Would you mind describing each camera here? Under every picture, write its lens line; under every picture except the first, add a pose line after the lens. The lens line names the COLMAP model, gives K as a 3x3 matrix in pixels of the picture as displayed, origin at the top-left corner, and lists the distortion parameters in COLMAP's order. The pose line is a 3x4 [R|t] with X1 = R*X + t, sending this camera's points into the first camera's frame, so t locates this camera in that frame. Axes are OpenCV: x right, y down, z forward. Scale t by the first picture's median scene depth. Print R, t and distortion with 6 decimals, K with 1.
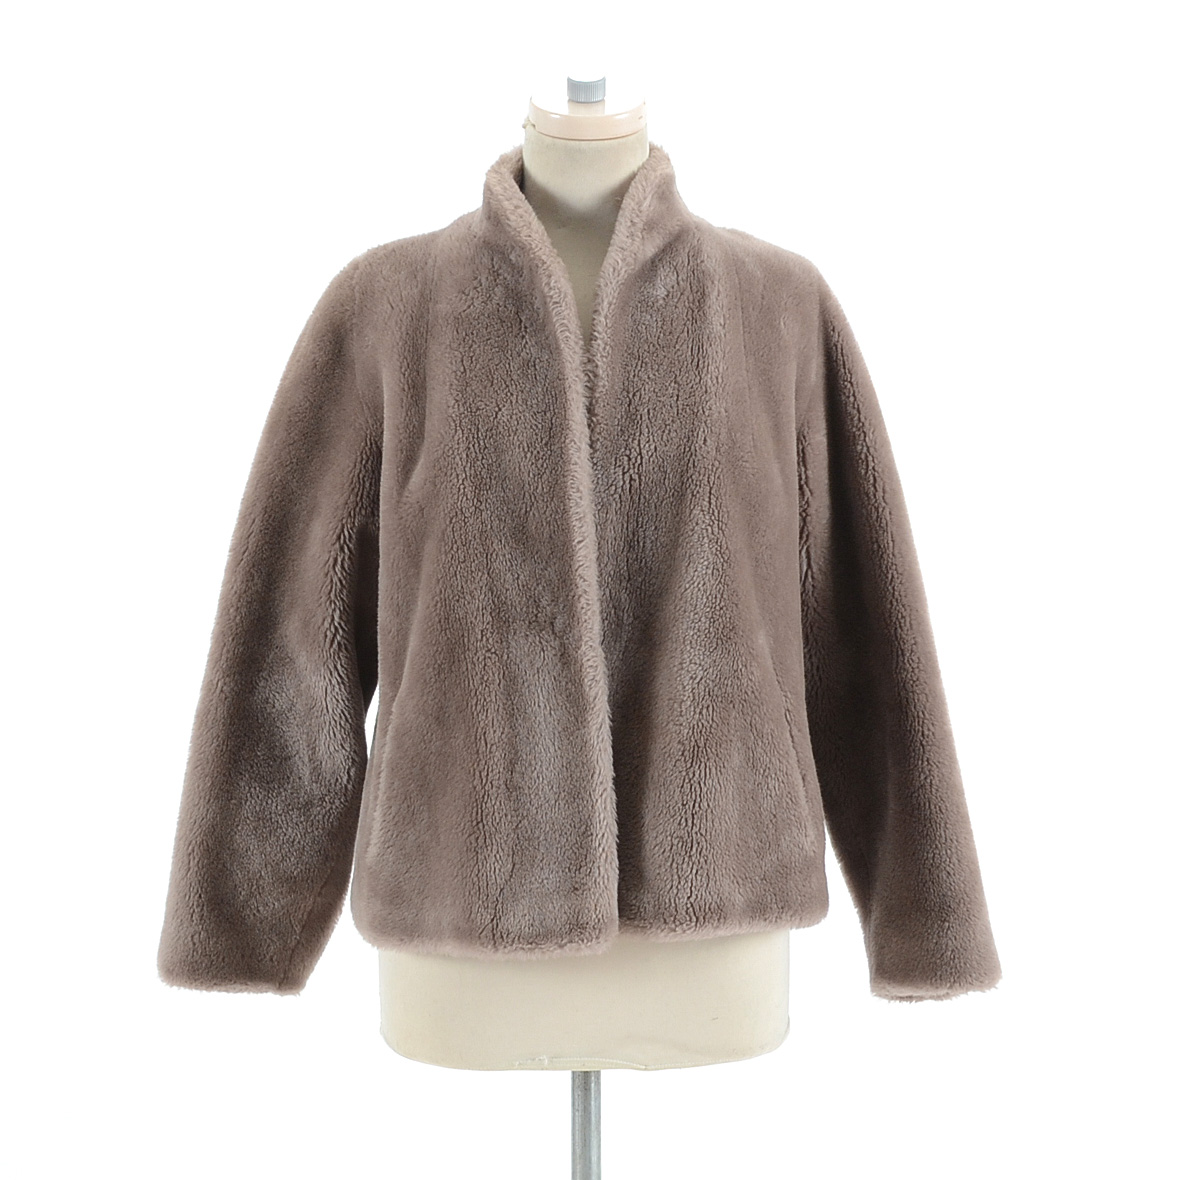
lens RADIAL K [[3479.0, 0, 601.4], [0, 3479.0, 584.1], [0, 0, 1]] dist [0.121815, 0.000000]
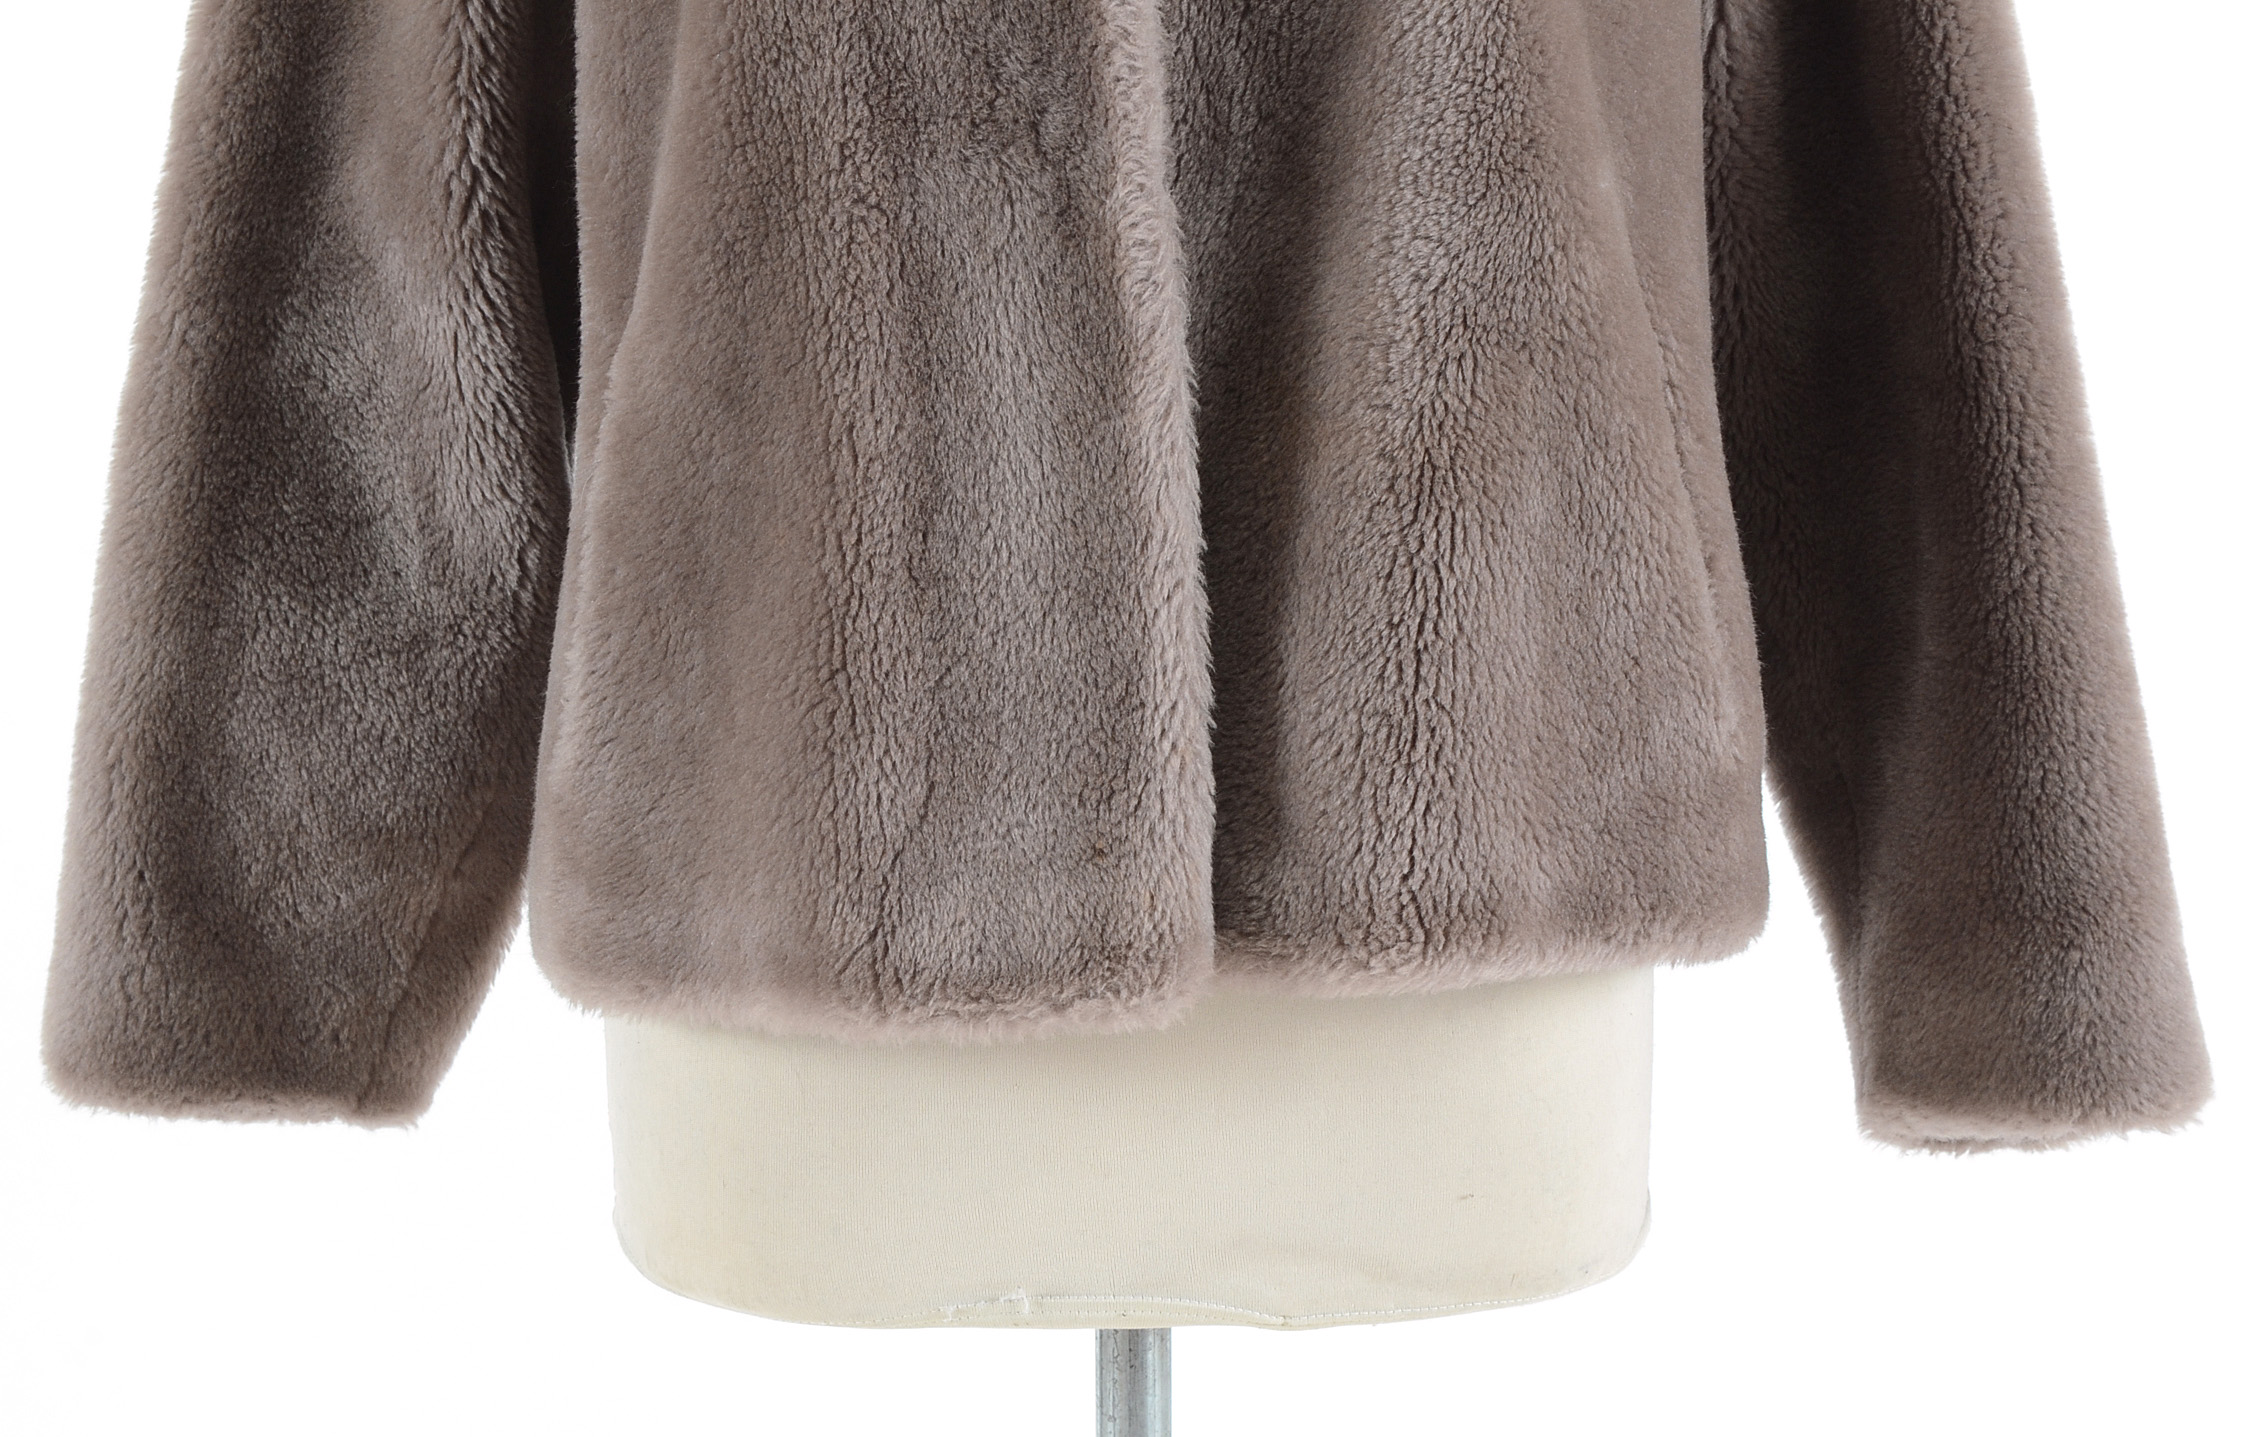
lens RADIAL K [[4608.4, 0, 1119.6], [0, 4608.4, 713.9], [0, 0, 1]] dist [0.142884, 0.000000]
pose [[0.999806, 0.002992, -0.019450, 0.004230], [-0.002223, 0.999220, 0.039438, 0.052670], [0.019552, -0.039387, 0.999033, 0.504342]]
